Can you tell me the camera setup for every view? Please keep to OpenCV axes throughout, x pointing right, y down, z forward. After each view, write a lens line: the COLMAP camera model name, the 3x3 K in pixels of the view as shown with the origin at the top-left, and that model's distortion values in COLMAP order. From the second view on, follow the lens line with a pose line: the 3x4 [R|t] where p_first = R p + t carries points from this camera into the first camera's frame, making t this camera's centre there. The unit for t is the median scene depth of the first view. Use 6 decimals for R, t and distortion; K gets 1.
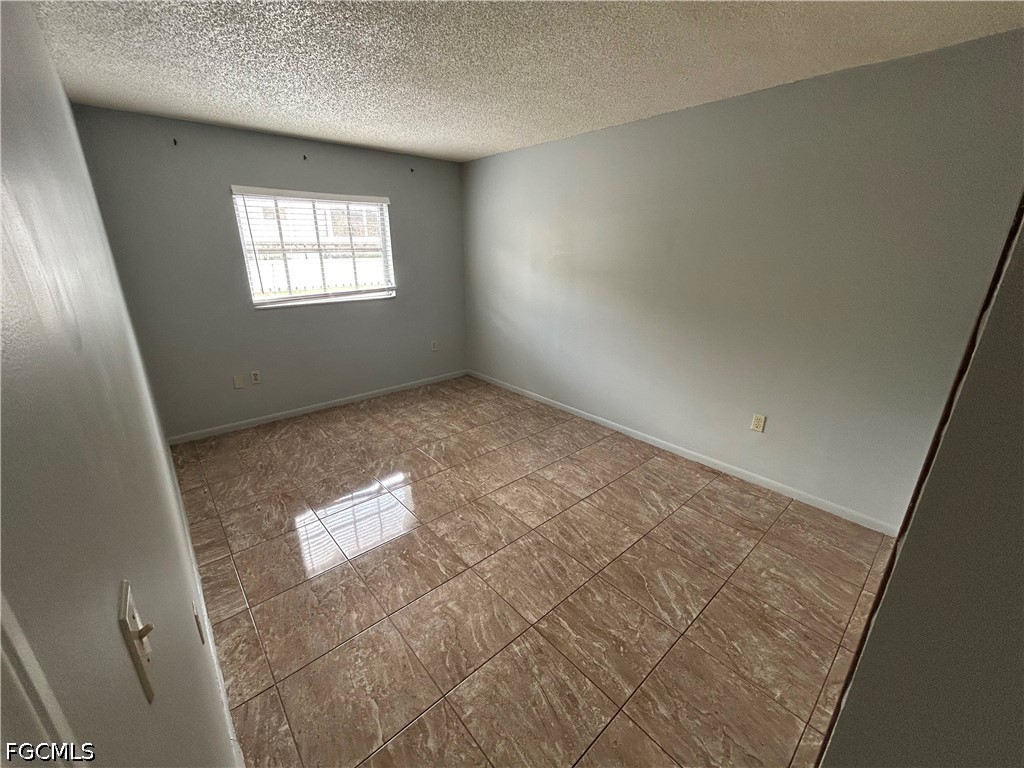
lens RADIAL K [[413.4, 0, 508.1], [0, 413.4, 383.5], [0, 0, 1]] dist [-0.001267, 0.000959]
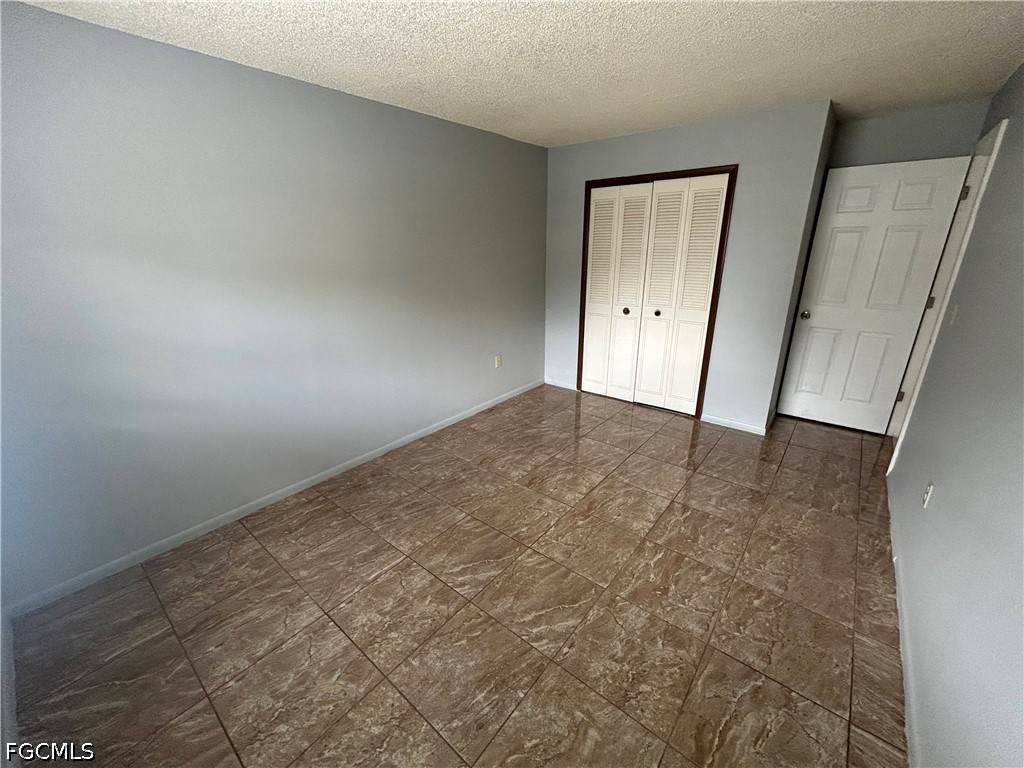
lens RADIAL K [[413.4, 0, 508.1], [0, 413.4, 383.5], [0, 0, 1]] dist [-0.001267, 0.000959]
pose [[-0.158399, -0.320154, 0.934029, -0.660964], [0.325507, 0.876157, 0.355519, -0.287009], [-0.932178, 0.360347, -0.034570, 0.863465]]
